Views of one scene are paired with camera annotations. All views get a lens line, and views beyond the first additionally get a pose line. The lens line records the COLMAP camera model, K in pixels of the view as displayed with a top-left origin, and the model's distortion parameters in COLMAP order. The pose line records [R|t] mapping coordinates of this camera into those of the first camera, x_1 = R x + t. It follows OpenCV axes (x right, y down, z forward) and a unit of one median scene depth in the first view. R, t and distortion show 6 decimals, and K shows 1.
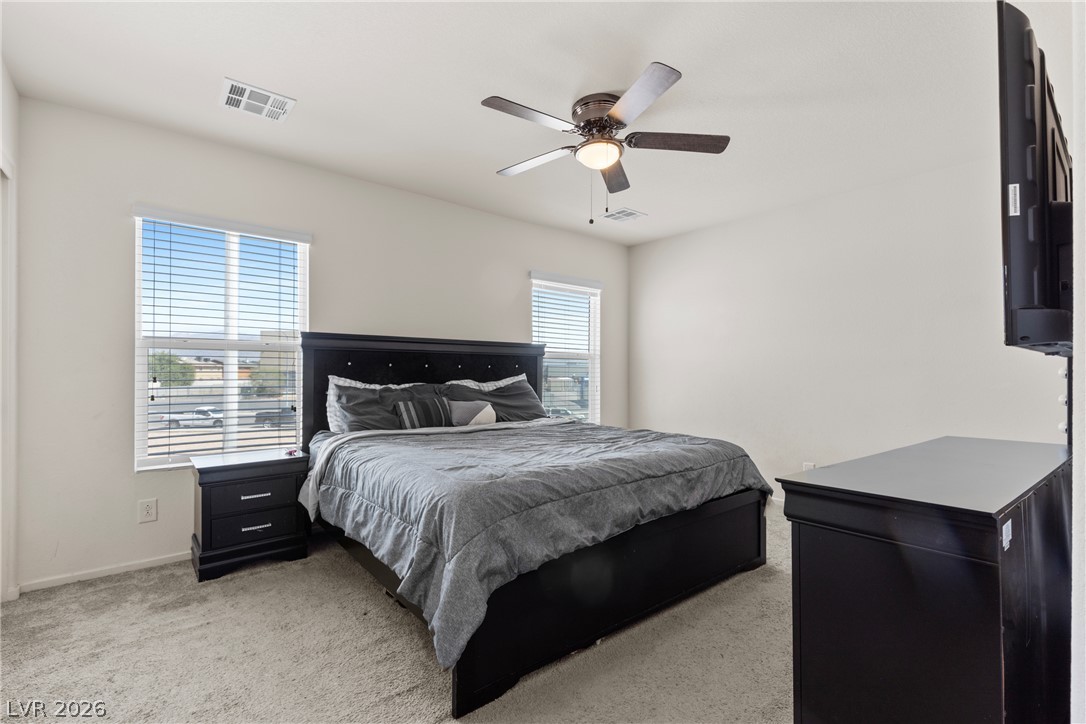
lens RADIAL K [[490.3, 0, 546.5], [0, 490.3, 369.0], [0, 0, 1]] dist [0.003509, -0.000207]
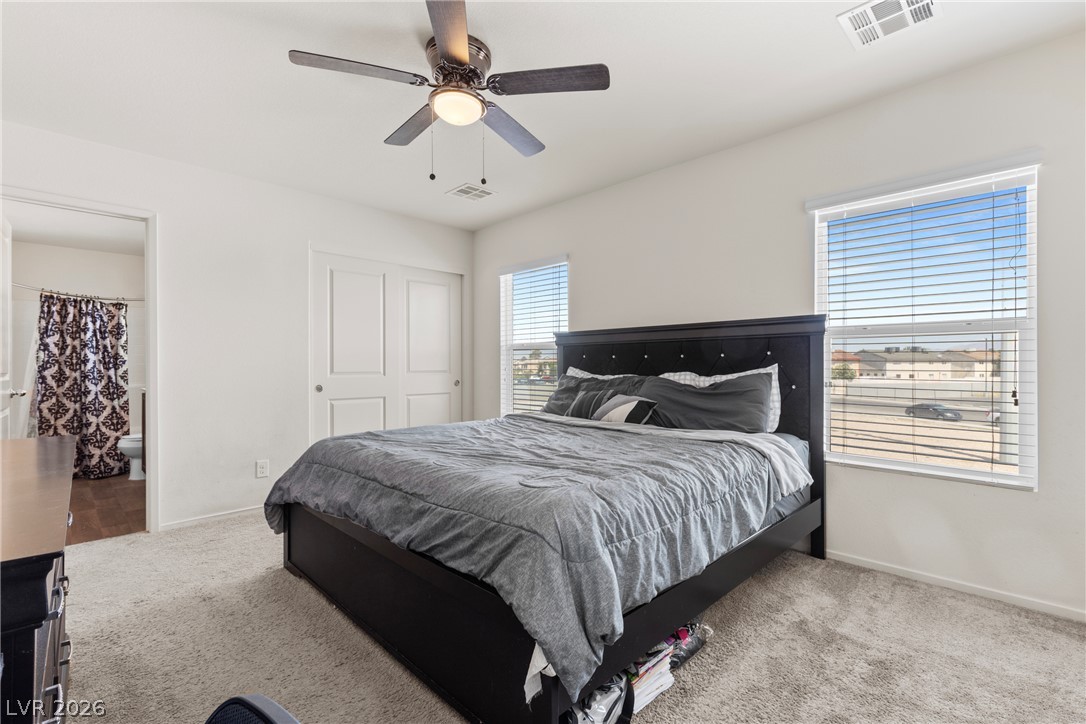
lens RADIAL K [[490.3, 0, 544.3], [0, 490.3, 364.4], [0, 0, 1]] dist [0.003509, -0.000207]
pose [[0.088101, -0.007371, -0.996084, 0.691824], [0.009202, 0.999936, -0.006585, 0.013125], [0.996069, -0.008586, 0.088163, 0.762015]]
